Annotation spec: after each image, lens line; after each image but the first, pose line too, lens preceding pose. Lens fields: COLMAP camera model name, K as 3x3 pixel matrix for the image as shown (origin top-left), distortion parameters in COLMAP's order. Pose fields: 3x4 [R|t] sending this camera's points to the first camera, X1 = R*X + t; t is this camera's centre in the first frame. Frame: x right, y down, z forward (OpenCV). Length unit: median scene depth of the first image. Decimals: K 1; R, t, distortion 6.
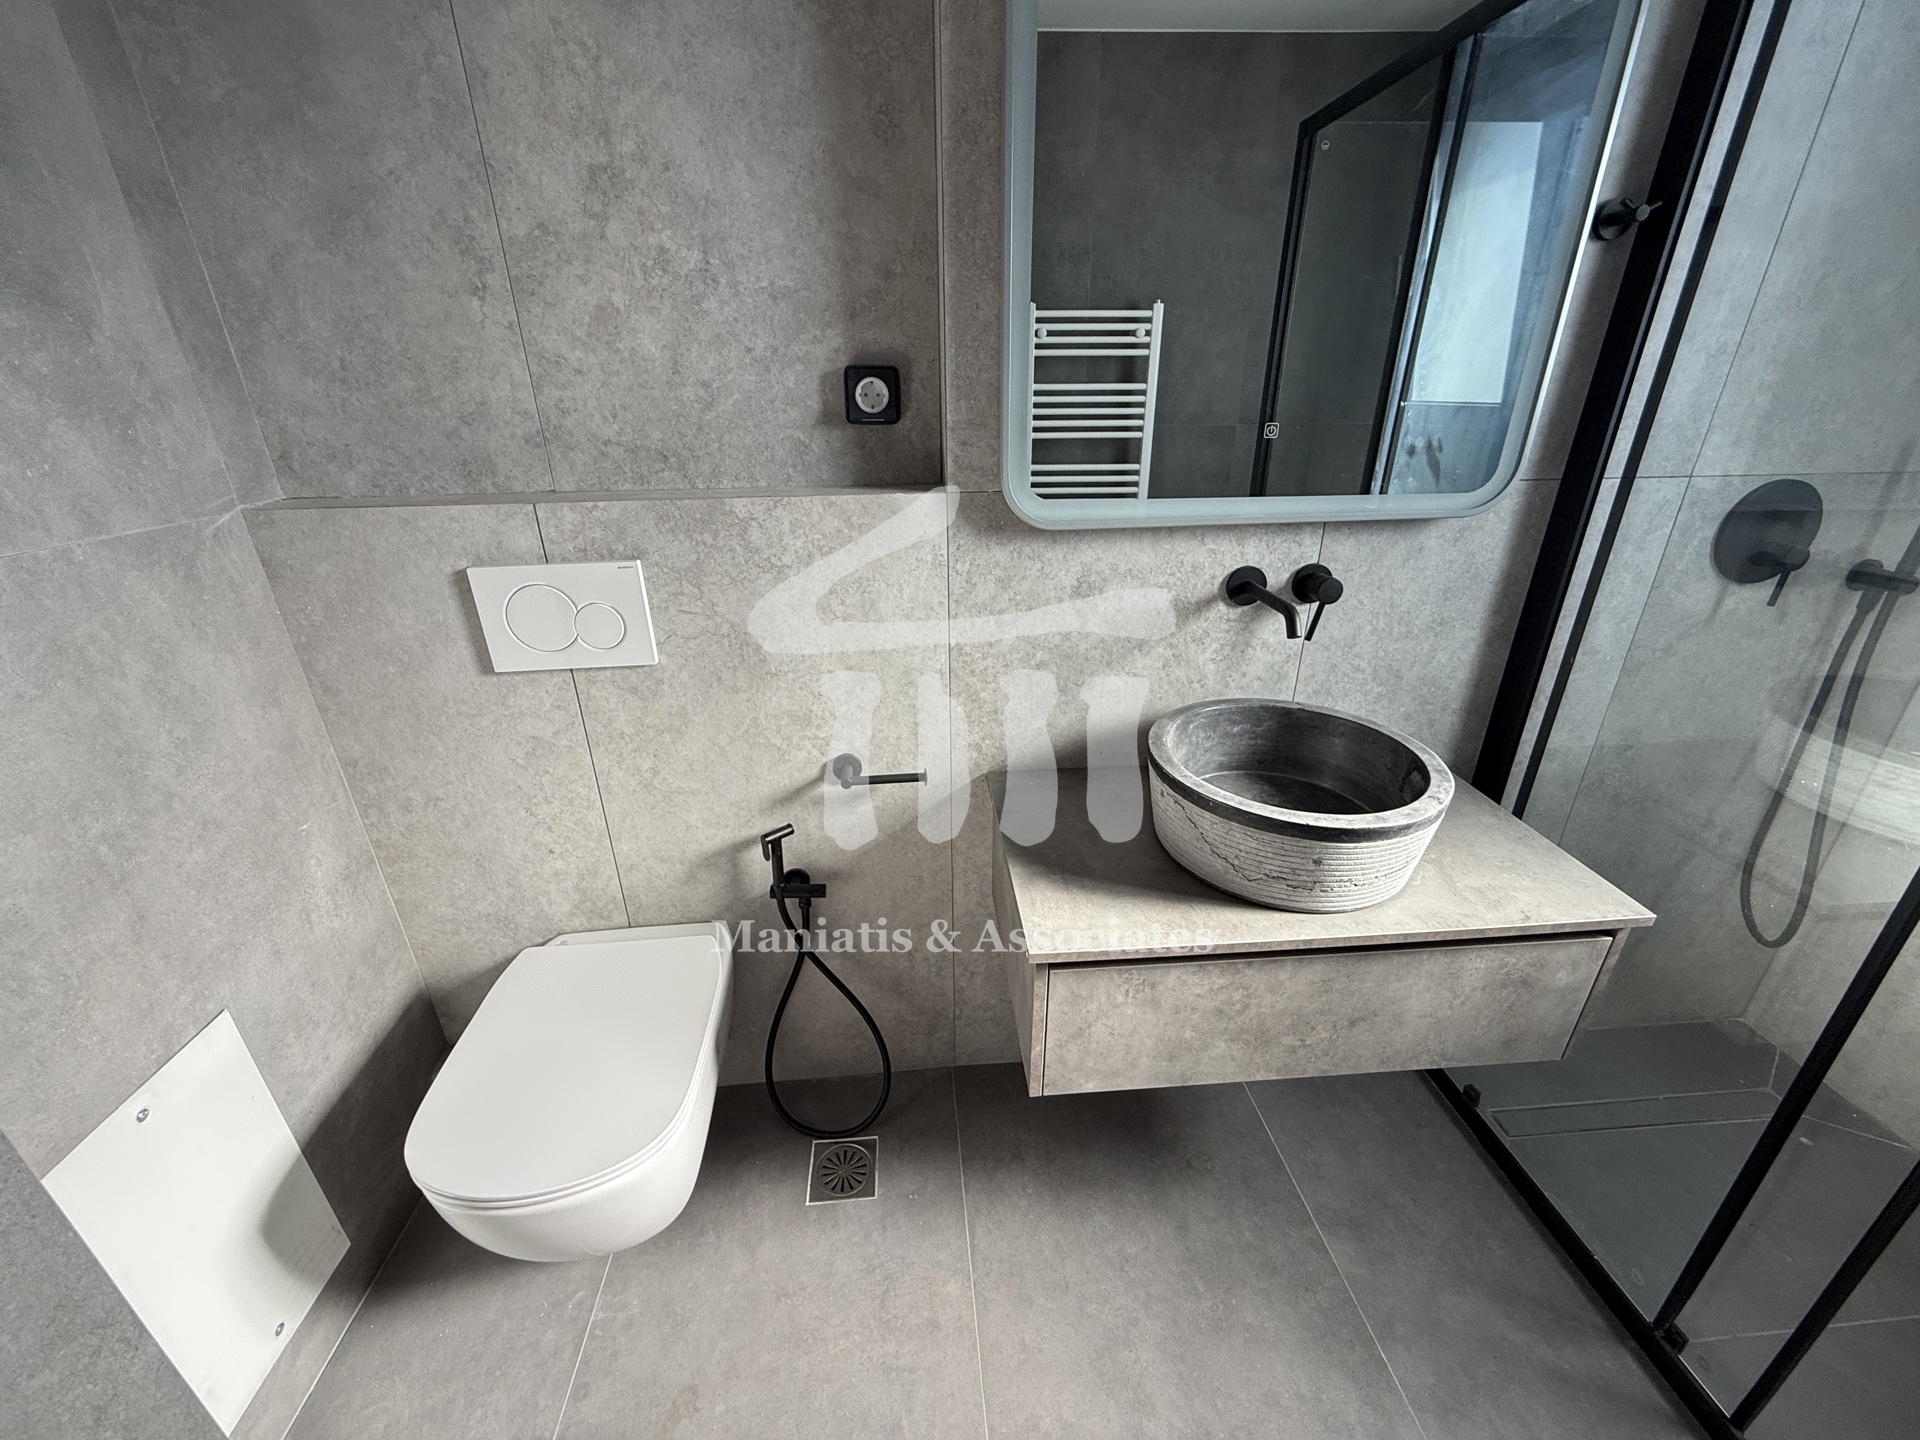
lens RADIAL K [[762.1, 0, 953.1], [0, 762.1, 718.9], [0, 0, 1]] dist [-0.001402, 0.000389]
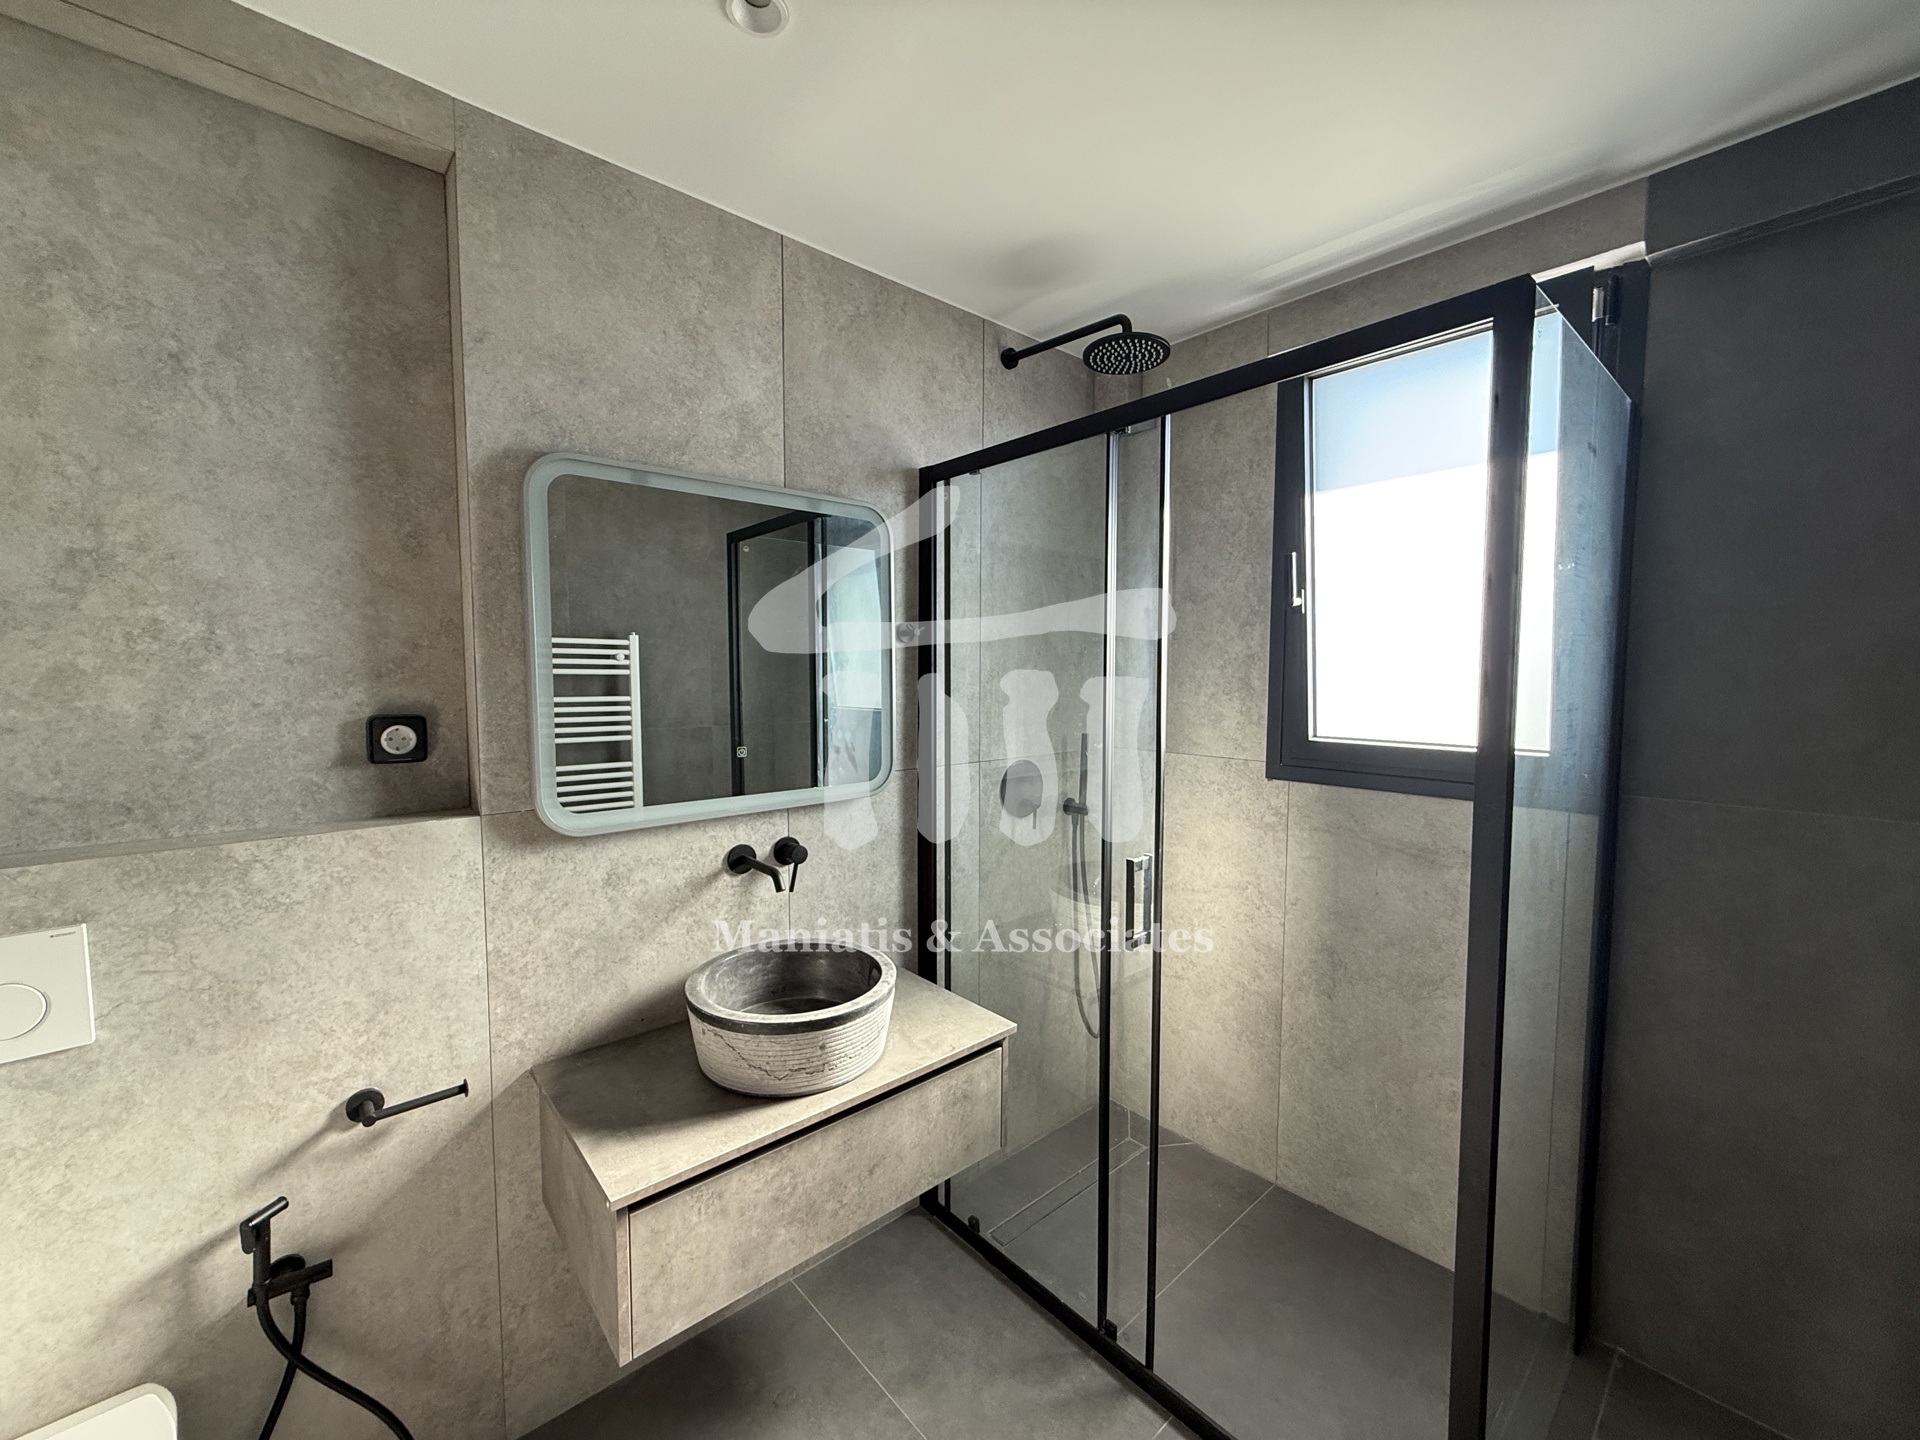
lens RADIAL K [[762.1, 0, 953.1], [0, 762.1, 718.9], [0, 0, 1]] dist [-0.001402, 0.000389]
pose [[0.798870, -0.026205, 0.600933, -0.123938], [0.233126, 0.934453, -0.269166, 0.045025], [-0.554490, 0.355122, 0.752615, -0.319855]]
